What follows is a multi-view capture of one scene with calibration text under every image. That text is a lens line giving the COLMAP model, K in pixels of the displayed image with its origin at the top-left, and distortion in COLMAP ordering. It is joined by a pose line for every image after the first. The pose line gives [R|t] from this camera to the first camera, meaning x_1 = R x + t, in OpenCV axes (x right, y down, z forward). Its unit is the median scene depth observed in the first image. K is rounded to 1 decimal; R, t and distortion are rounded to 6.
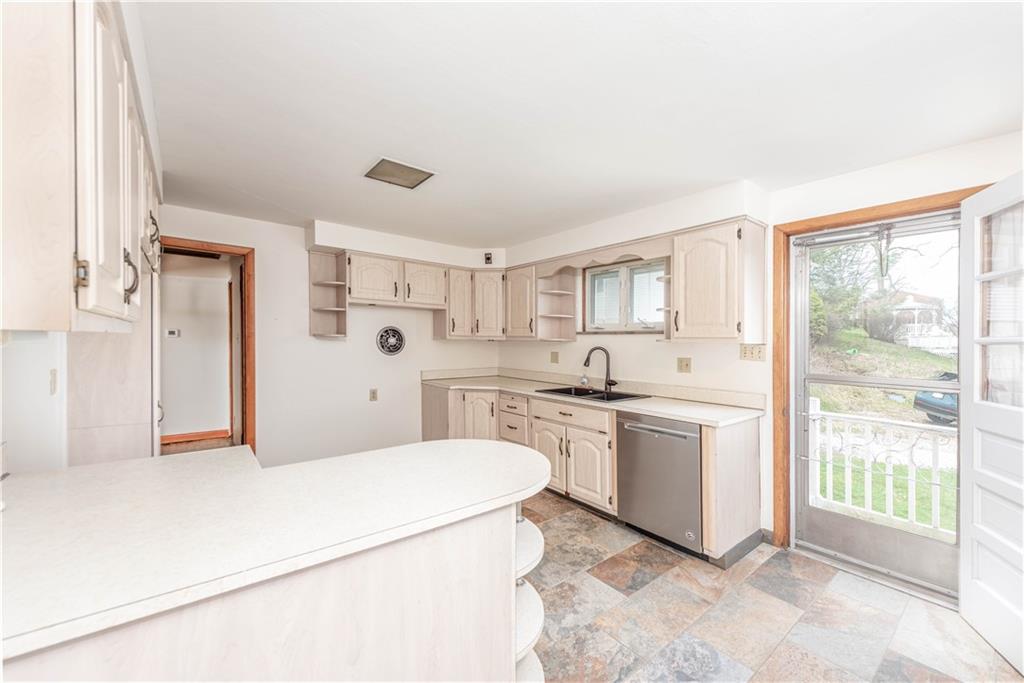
lens RADIAL K [[403.9, 0, 515.3], [0, 403.9, 351.6], [0, 0, 1]] dist [0.002844, -0.000268]
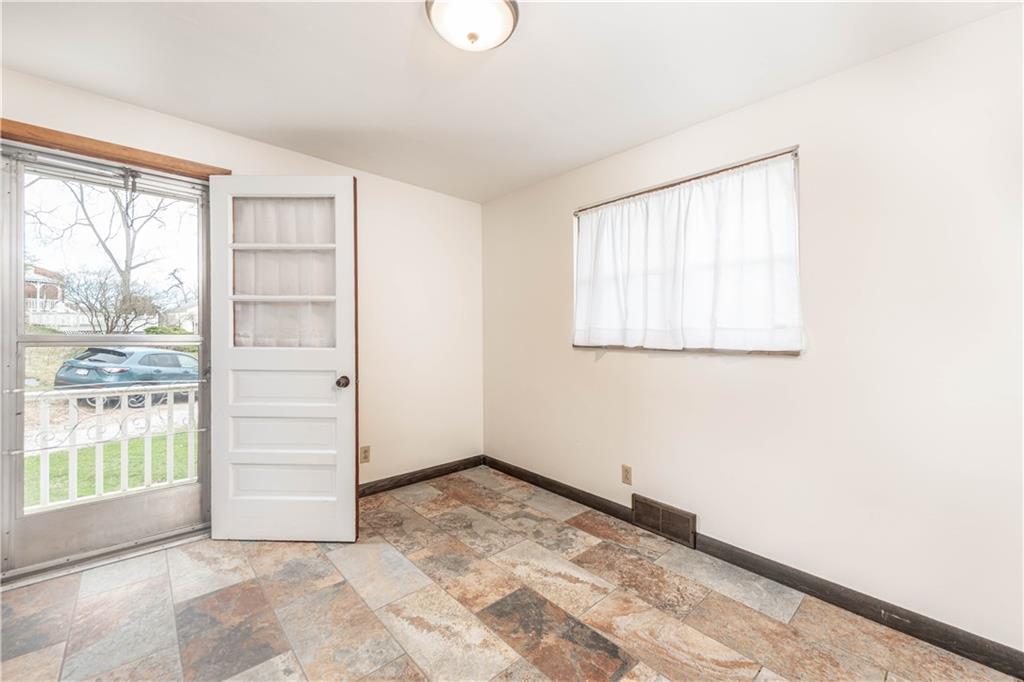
lens RADIAL K [[409.7, 0, 522.7], [0, 409.7, 326.9], [0, 0, 1]] dist [0.003989, -0.000119]
pose [[-0.082520, -0.001498, 0.996588, -0.068415], [0.010251, 0.999945, 0.002352, 0.034755], [-0.996537, 0.010410, -0.082500, 0.118479]]
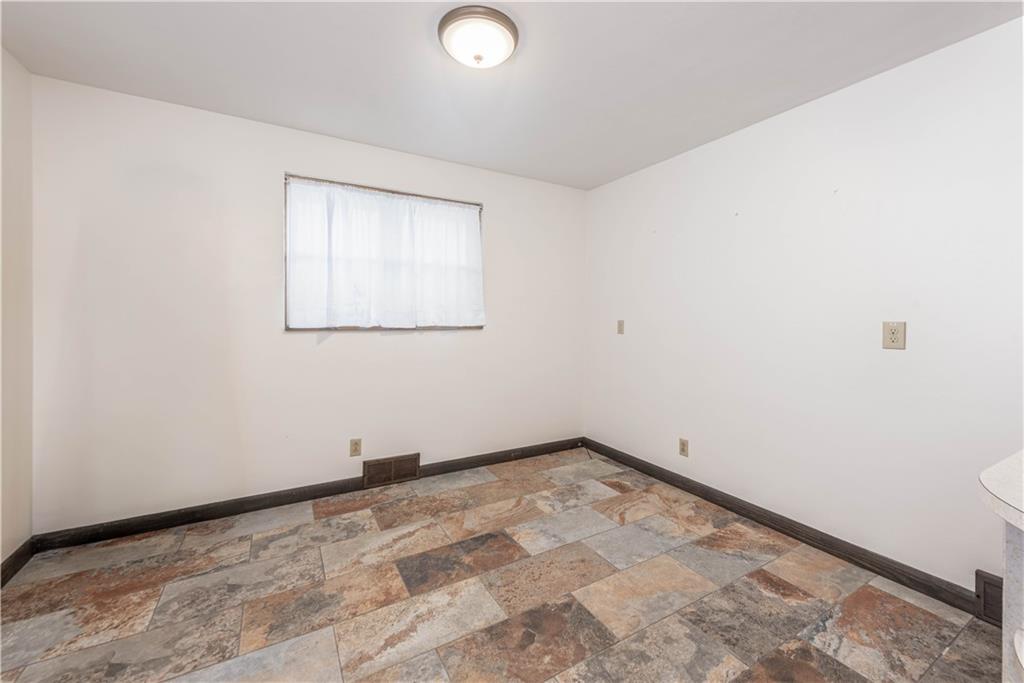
lens RADIAL K [[412.3, 0, 515.4], [0, 412.3, 310.0], [0, 0, 1]] dist [0.000400, -0.000455]
pose [[-0.990301, -0.020044, 0.137487, 0.233936], [-0.019472, 0.999795, 0.005503, 0.030368], [-0.137569, 0.002773, -0.990488, 0.599461]]
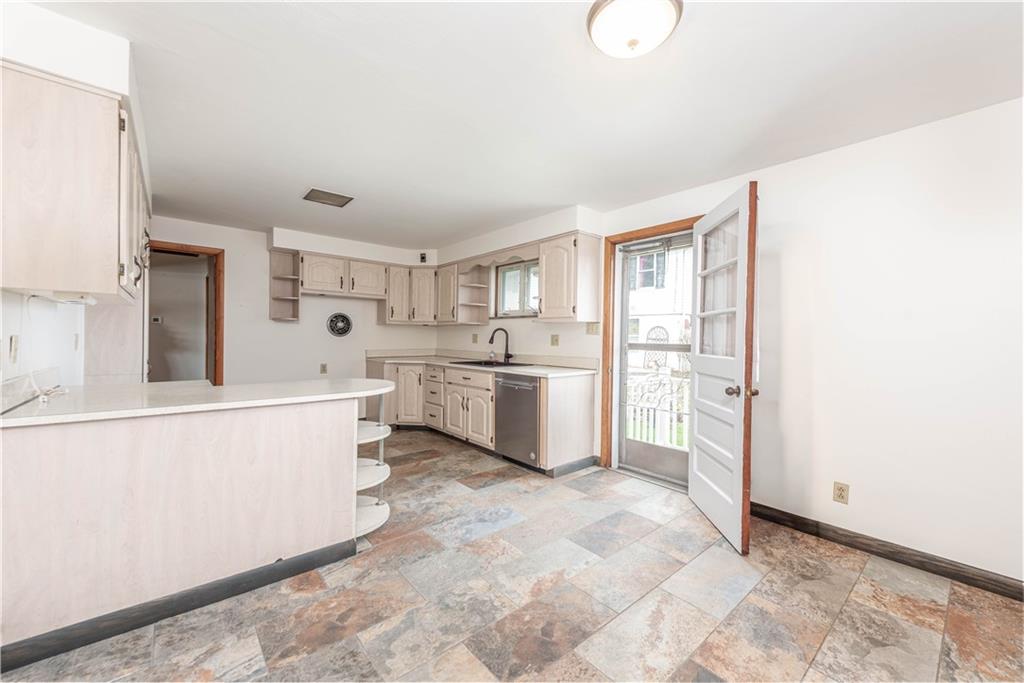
lens RADIAL K [[397.2, 0, 512.0], [0, 397.2, 341.5], [0, 0, 1]] dist [-0.000594, -0.000217]
pose [[0.999543, -0.000169, 0.030240, 0.219664], [0.000571, 0.999911, -0.013310, 0.050402], [-0.030235, 0.013321, 0.999454, -0.268346]]
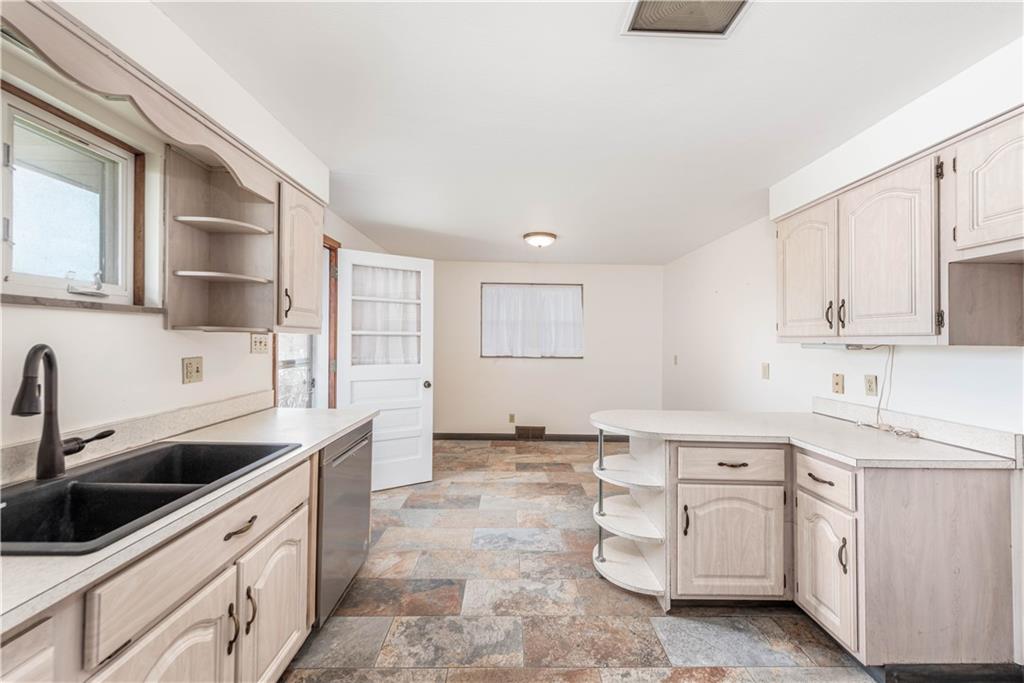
lens RADIAL K [[412.3, 0, 515.4], [0, 412.3, 310.0], [0, 0, 1]] dist [0.000400, -0.000455]
pose [[-0.796459, 0.013126, 0.604550, -0.290115], [-0.015080, 0.999022, -0.041558, -0.033259], [-0.604504, -0.042216, -0.795483, 1.079214]]
